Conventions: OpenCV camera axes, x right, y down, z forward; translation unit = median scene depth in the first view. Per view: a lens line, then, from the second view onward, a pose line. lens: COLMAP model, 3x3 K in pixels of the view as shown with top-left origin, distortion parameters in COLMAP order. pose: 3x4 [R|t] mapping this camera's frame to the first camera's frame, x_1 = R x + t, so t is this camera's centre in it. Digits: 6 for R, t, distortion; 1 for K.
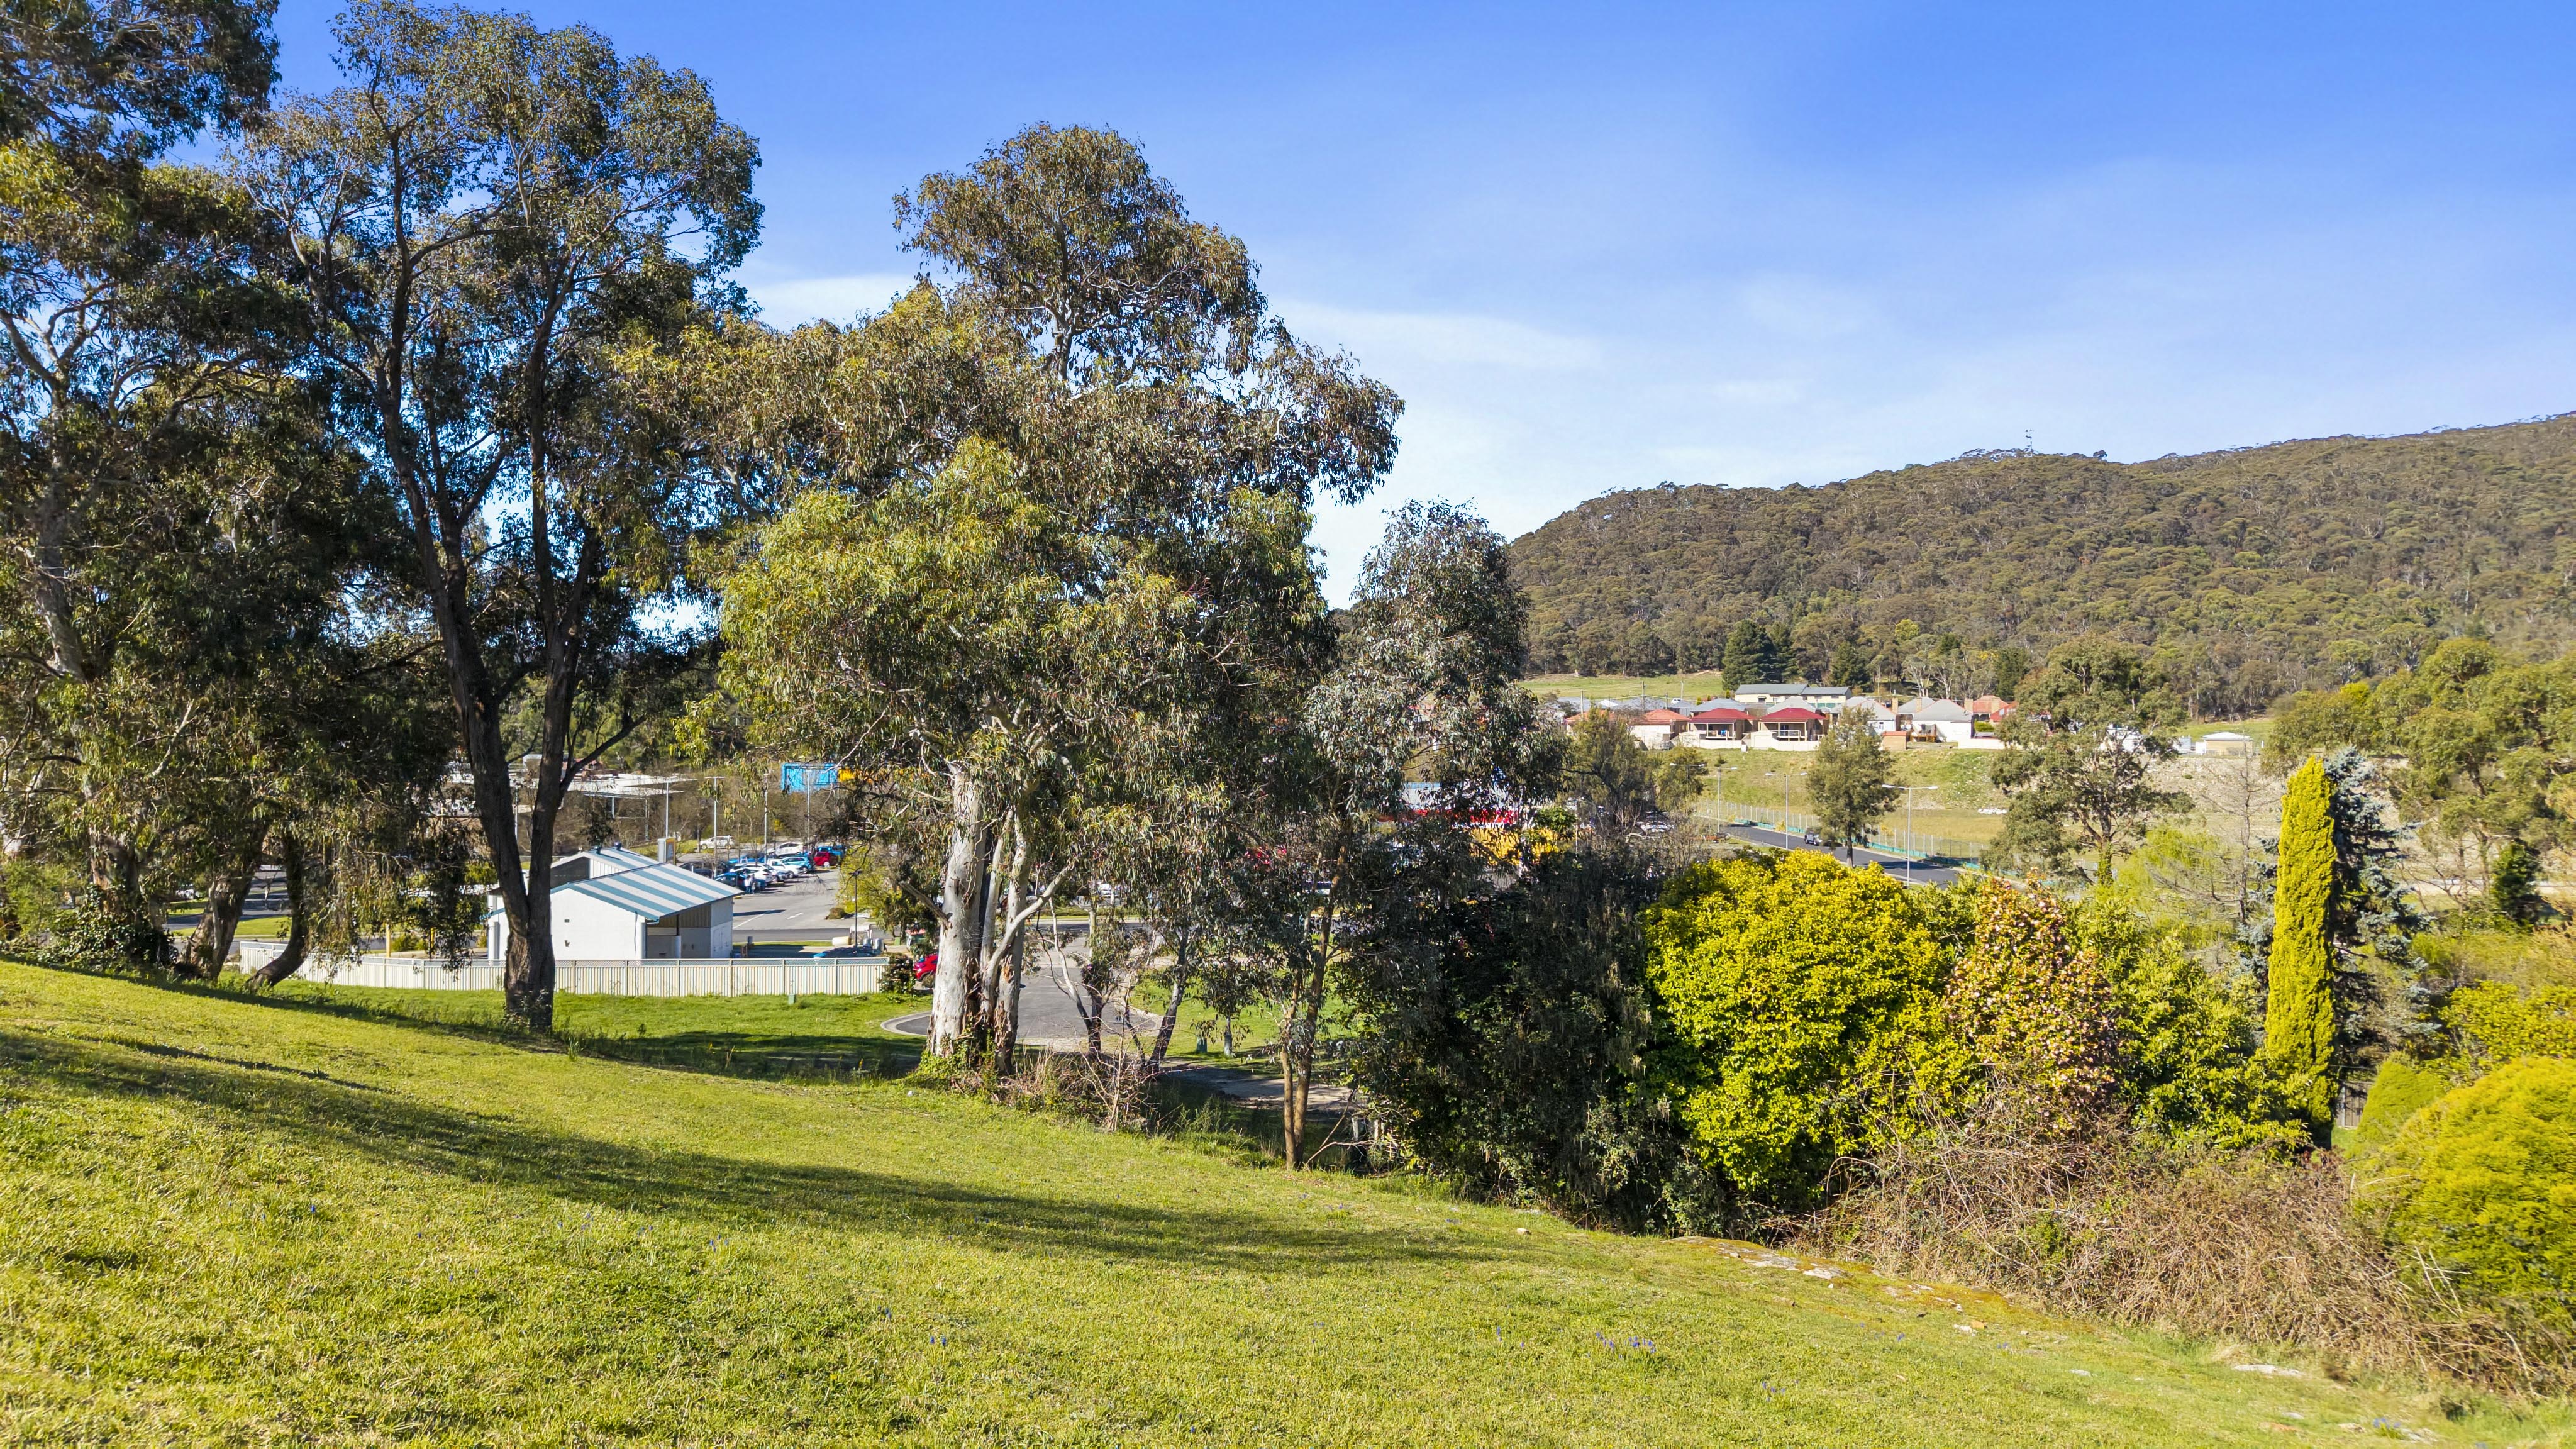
lens RADIAL K [[1746.5, 0, 1302.5], [0, 1746.5, 716.4], [0, 0, 1]] dist [0.037363, -0.036744]
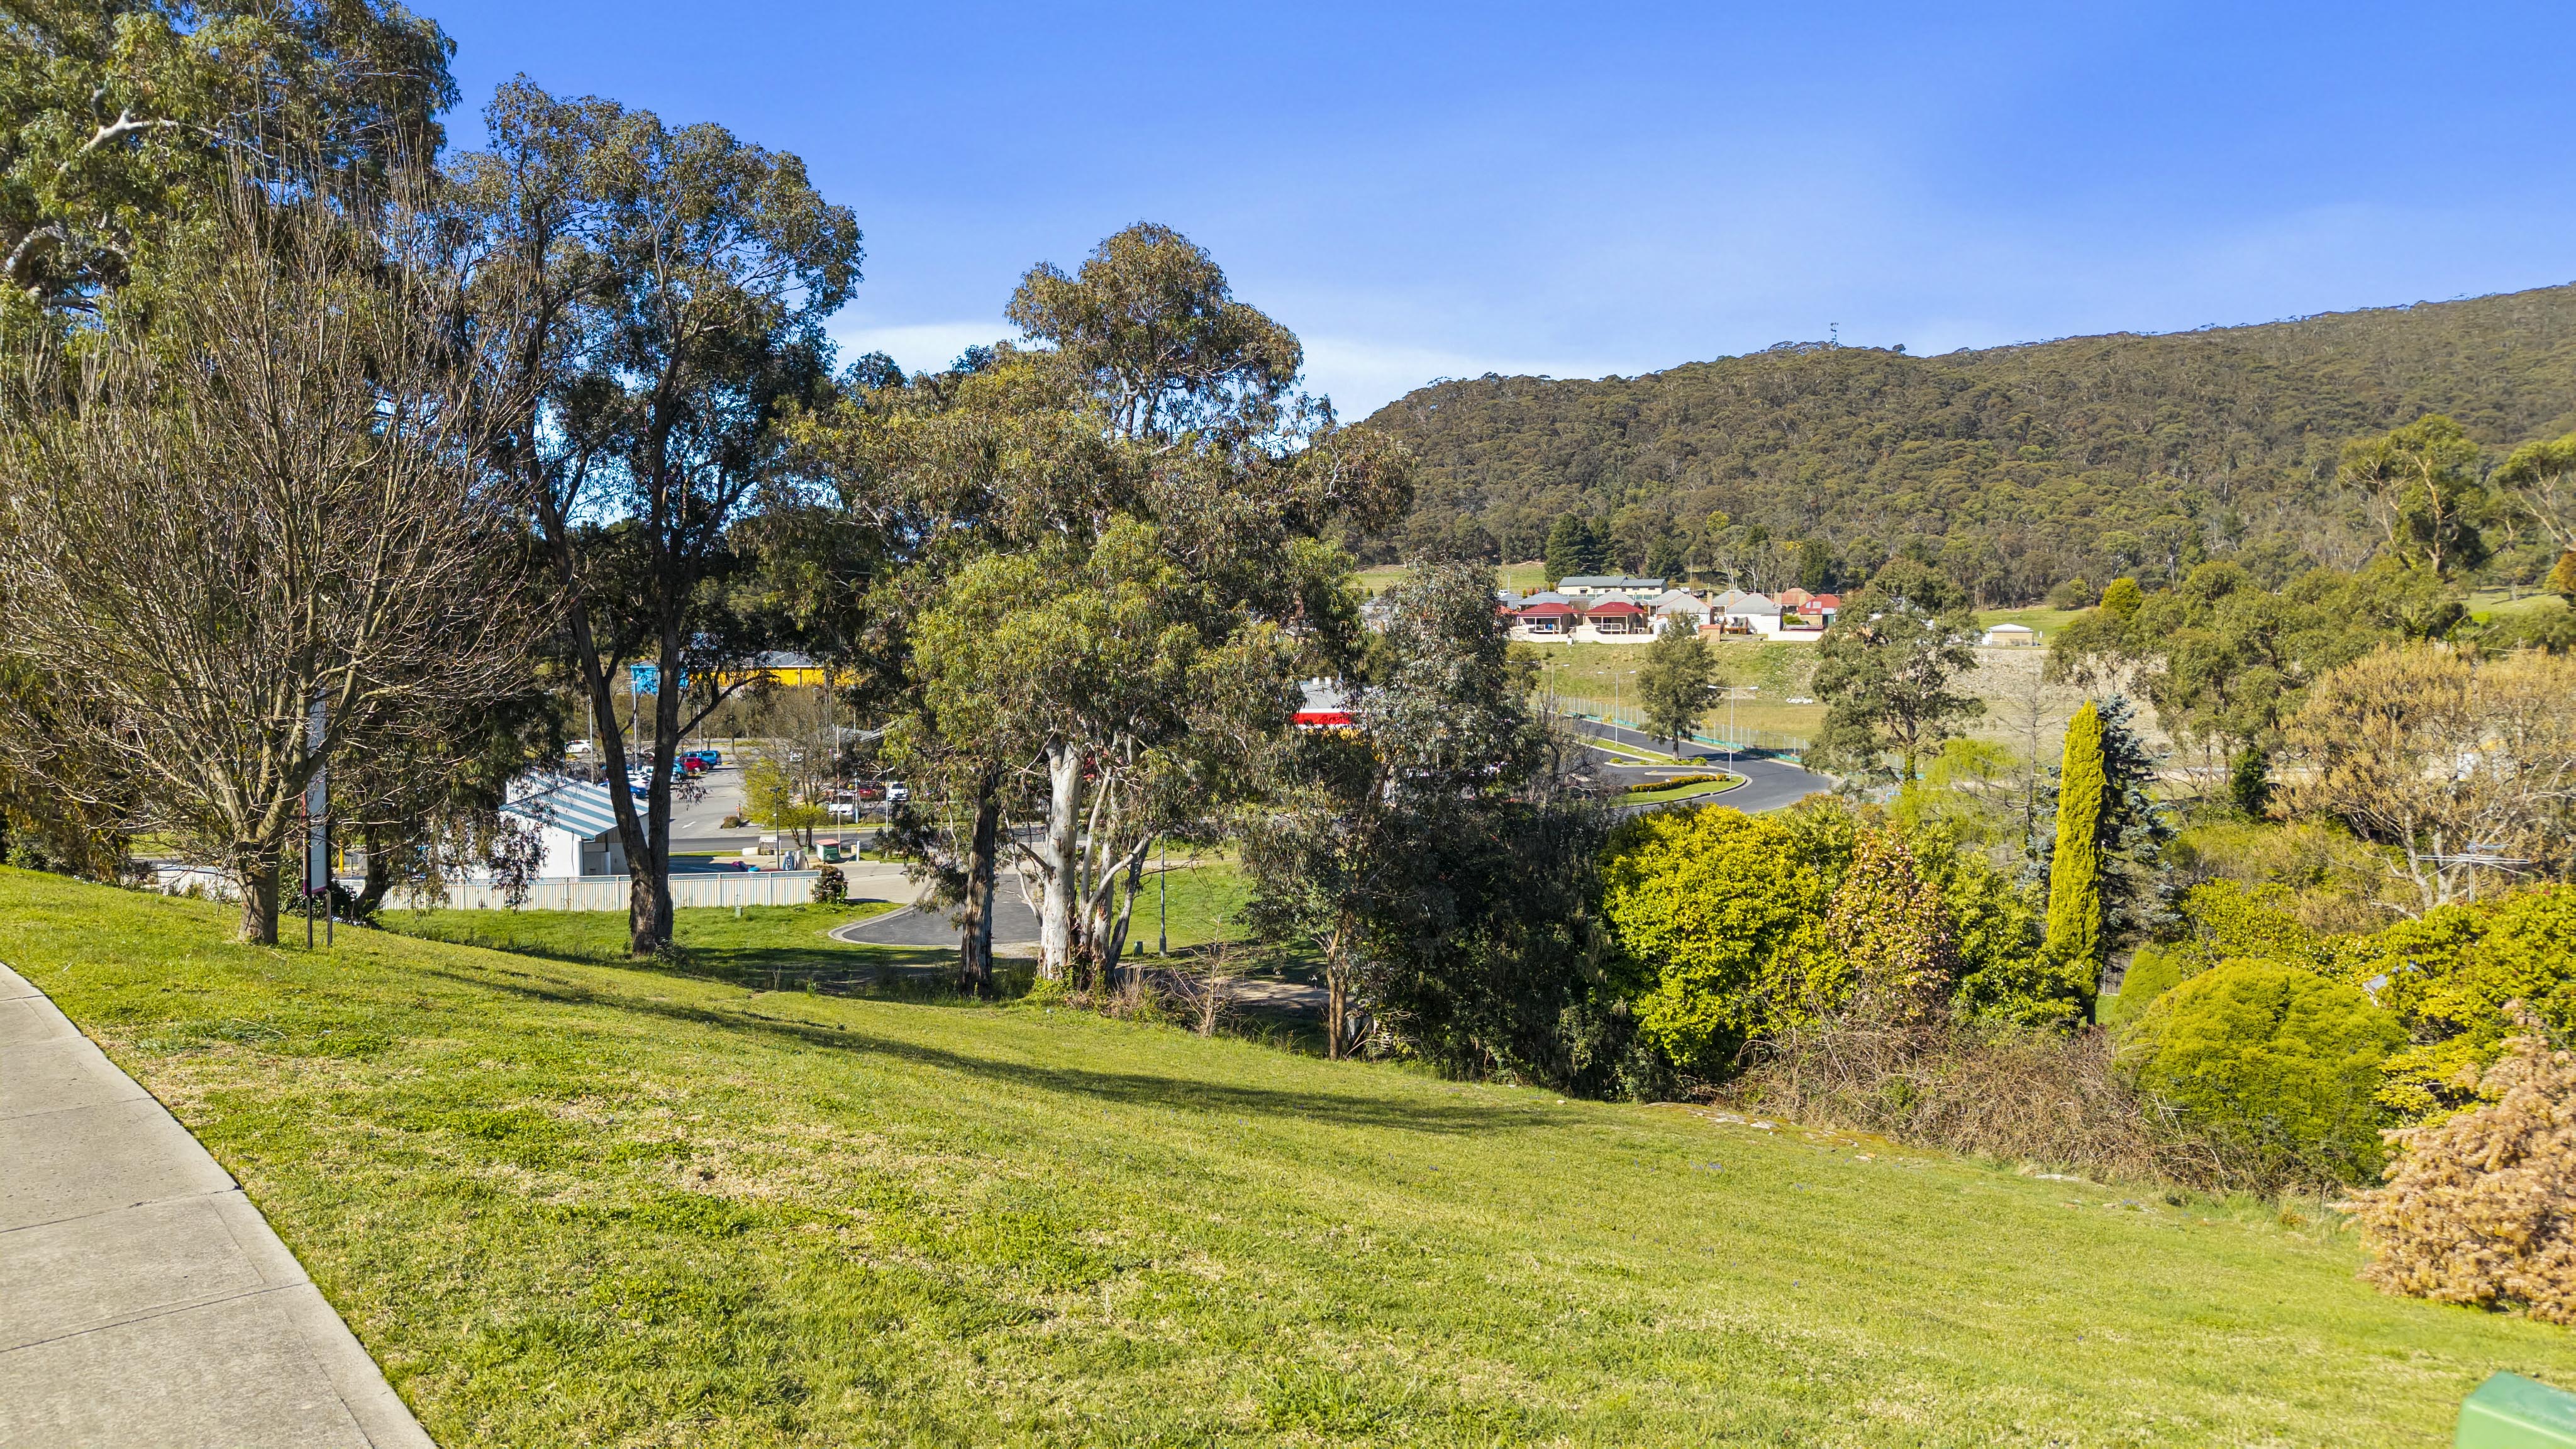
lens RADIAL K [[1746.5, 0, 1303.0], [0, 1746.5, 717.0], [0, 0, 1]] dist [0.037363, -0.036744]
pose [[0.994686, -0.009871, 0.102485, -0.141275], [0.002967, 0.997728, 0.067306, -0.072504], [-0.102916, -0.066644, 0.992455, -0.231936]]
